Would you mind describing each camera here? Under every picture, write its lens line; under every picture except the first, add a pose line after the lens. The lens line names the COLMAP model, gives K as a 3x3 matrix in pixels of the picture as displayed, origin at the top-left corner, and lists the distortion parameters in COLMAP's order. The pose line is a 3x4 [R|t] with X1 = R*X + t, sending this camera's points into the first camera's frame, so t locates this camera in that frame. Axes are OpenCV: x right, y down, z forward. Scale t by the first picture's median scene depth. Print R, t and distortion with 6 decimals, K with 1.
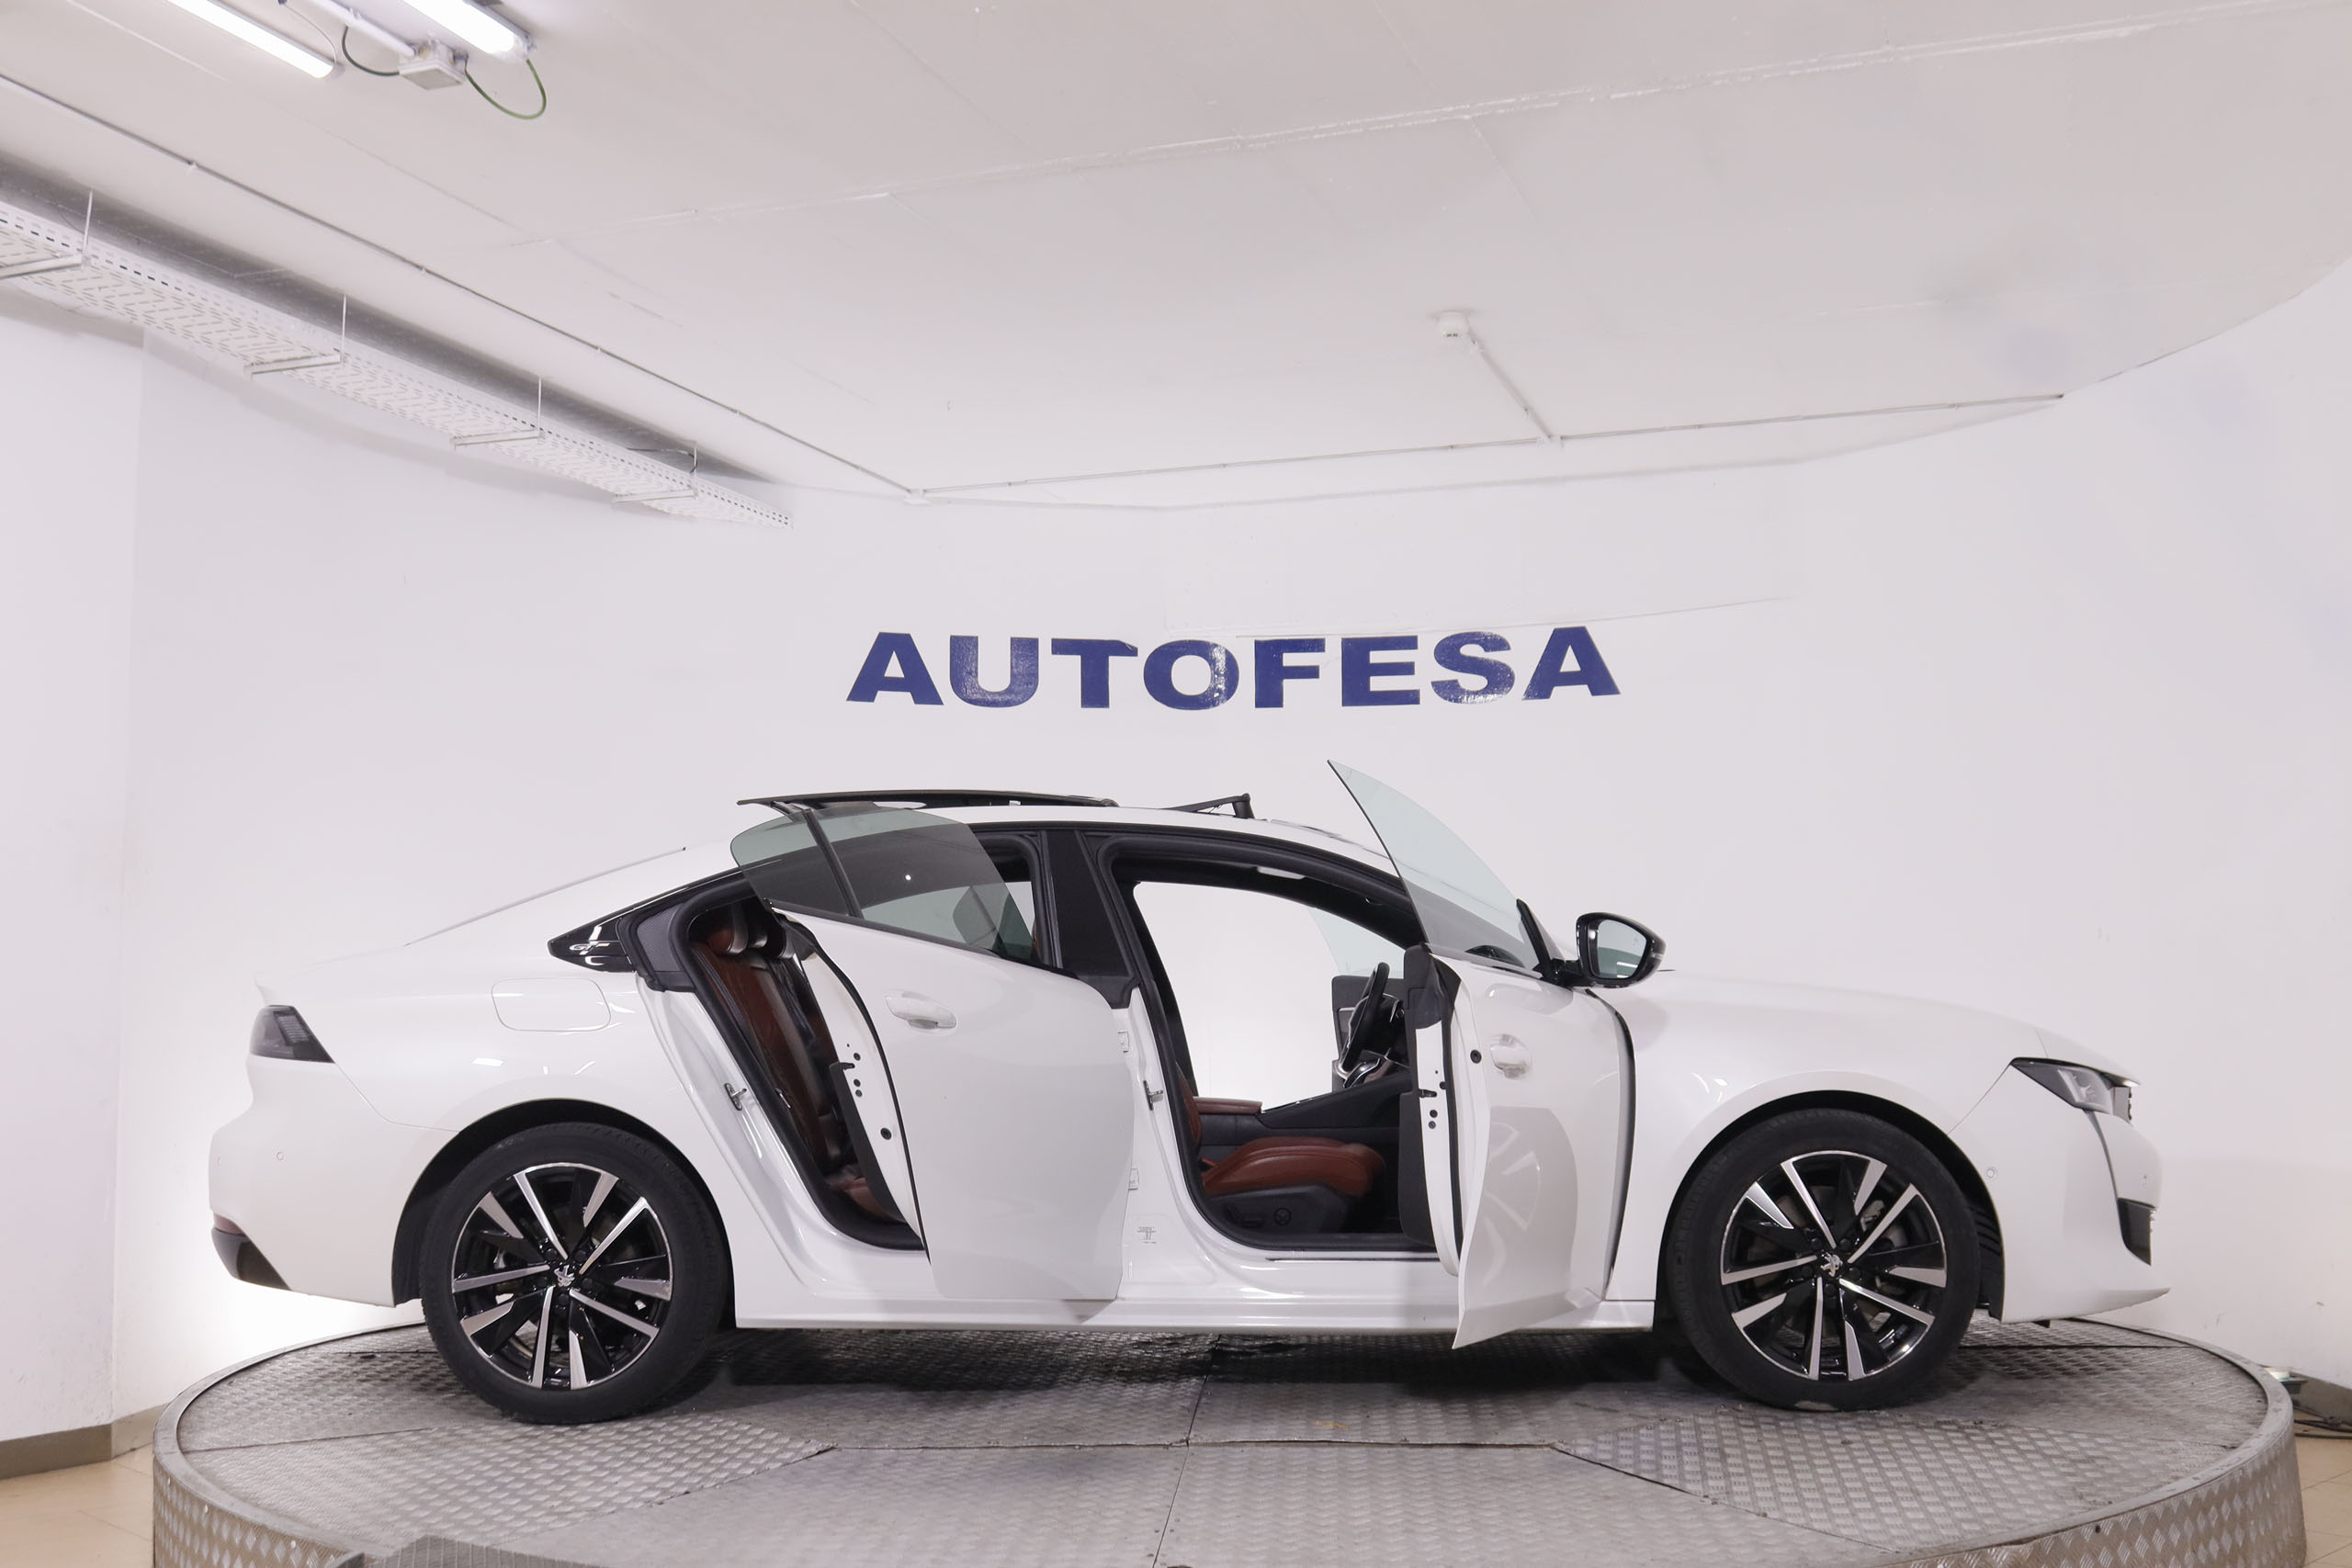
lens RADIAL K [[2511.4, 0, 1199.0], [0, 2511.4, 783.2], [0, 0, 1]] dist [-0.138195, 0.163286]
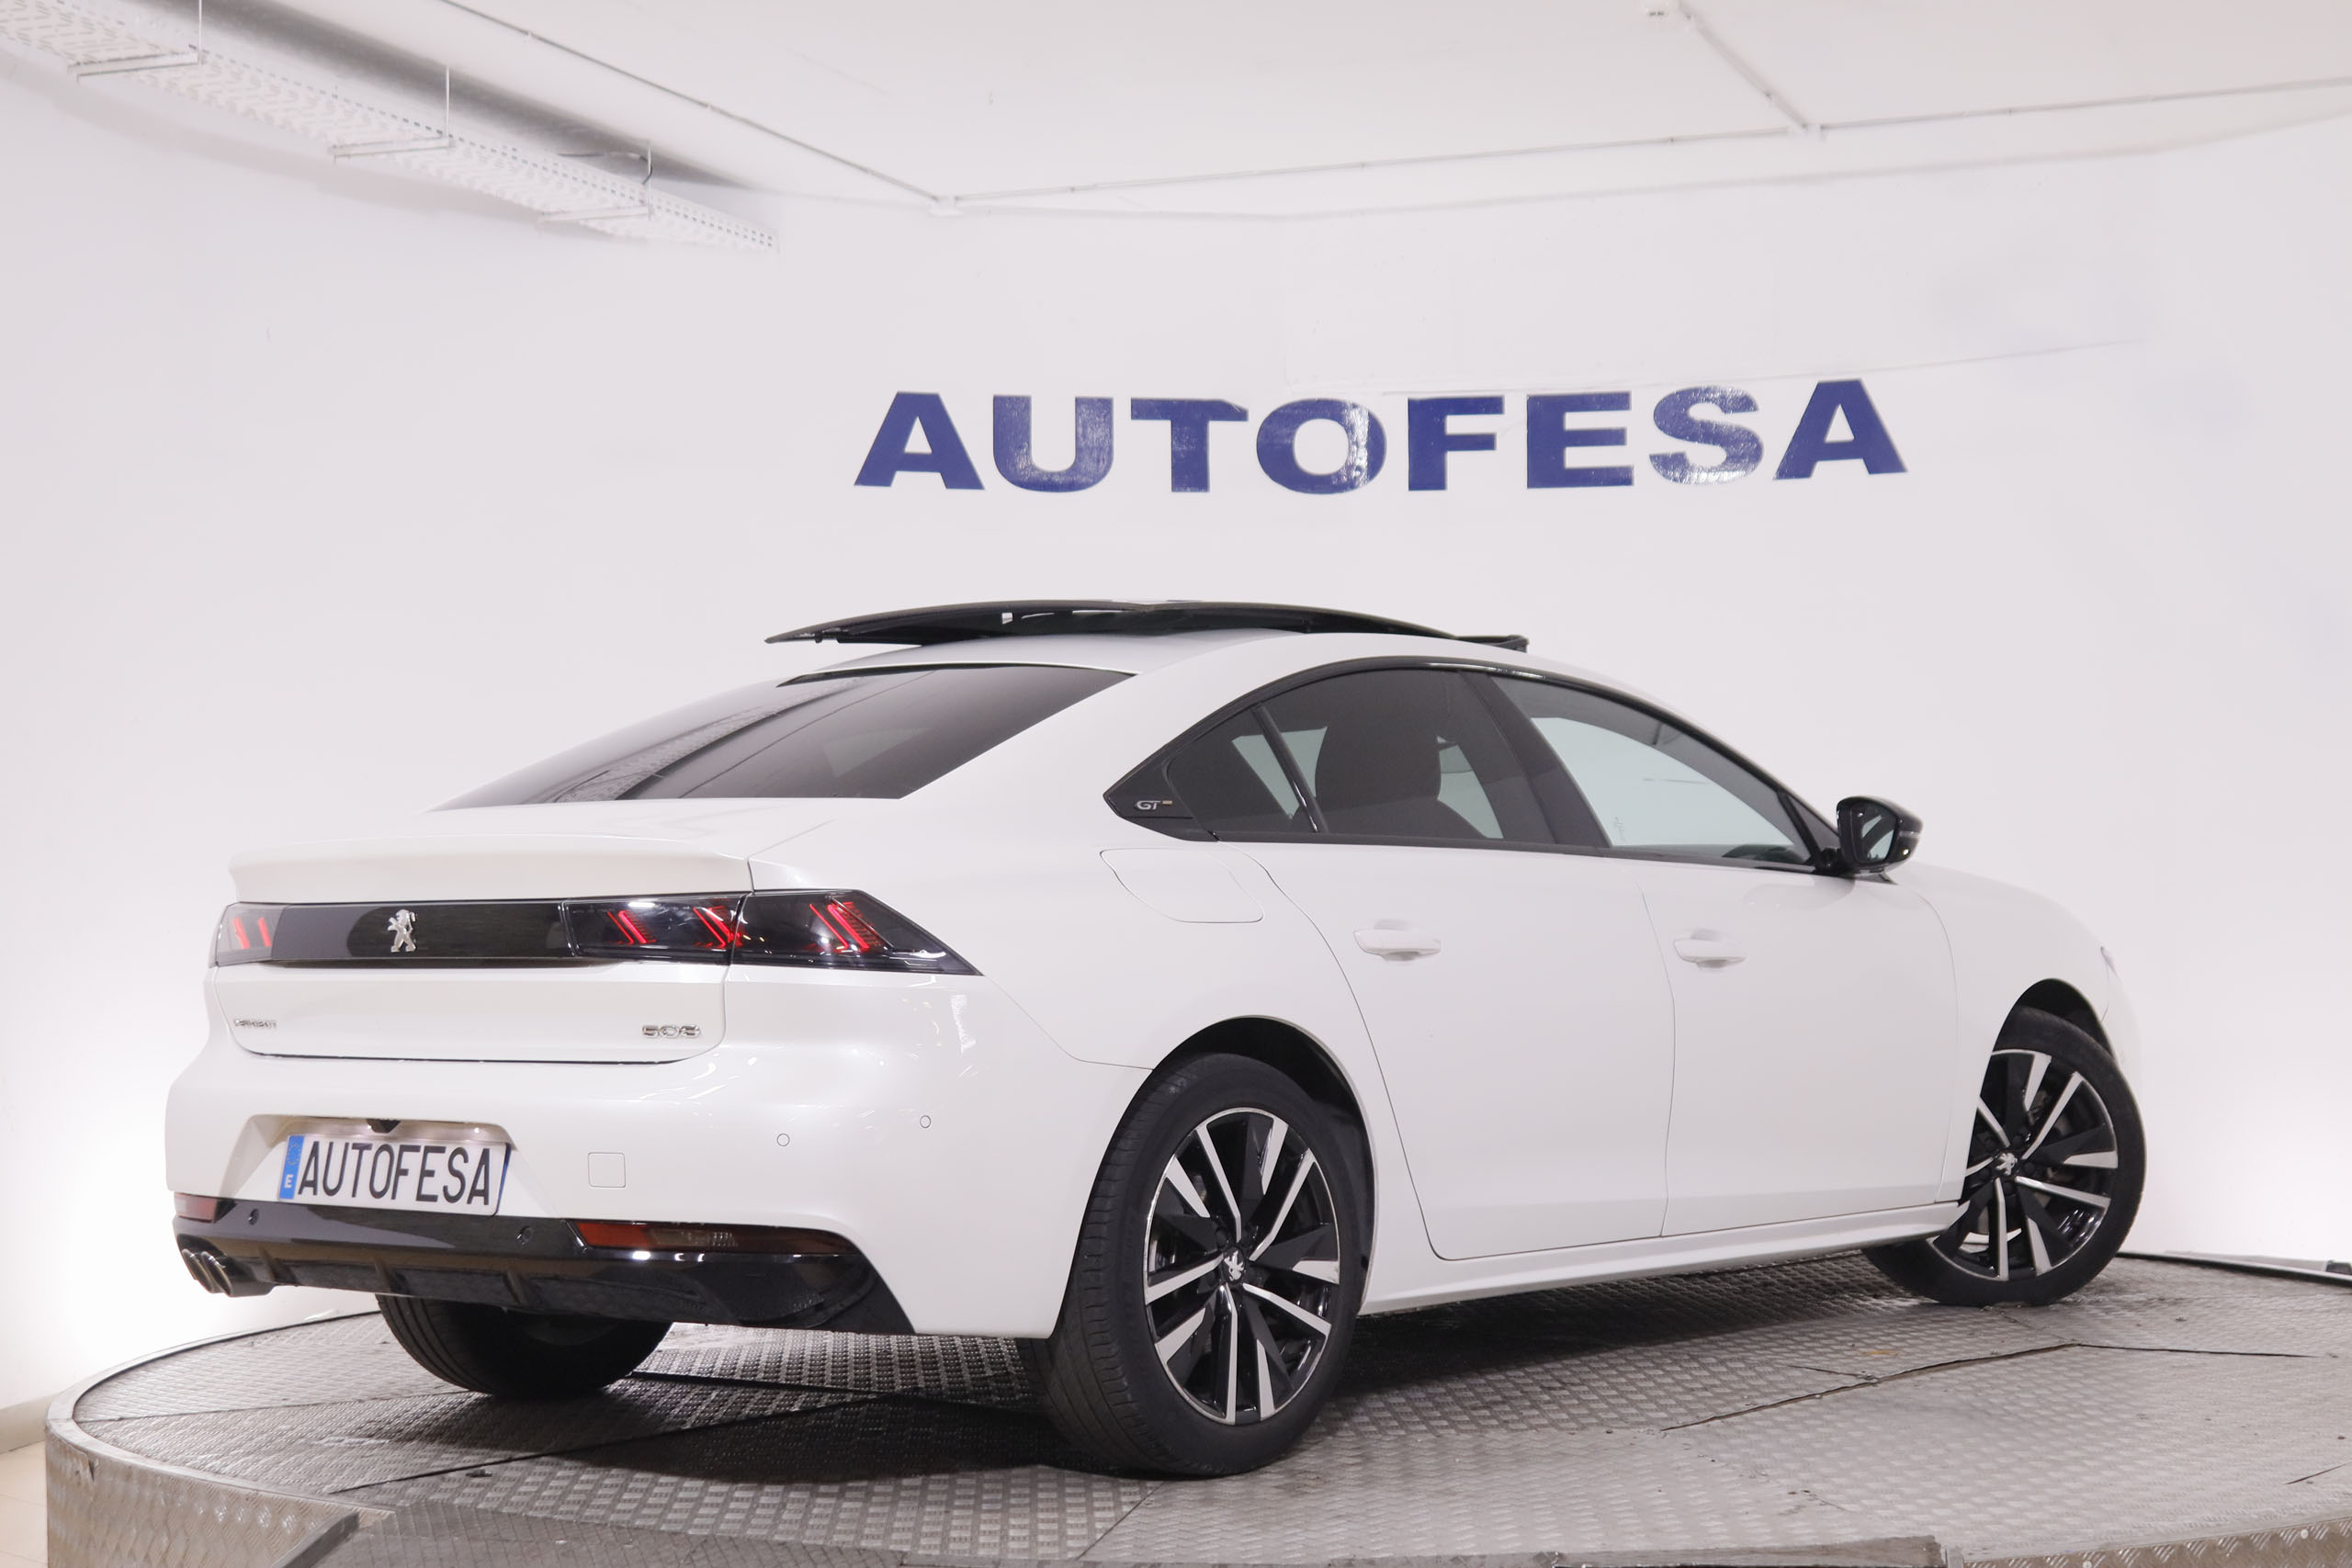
lens RADIAL K [[3816.8, 0, 1176.0], [0, 3816.8, 784.0], [0, 0, 1]] dist [-0.033520, 0.008148]
pose [[0.998836, -0.000246, -0.048235, 0.008637], [0.003145, 0.998190, 0.060052, -0.012082], [0.048133, -0.060134, 0.997029, -0.123623]]
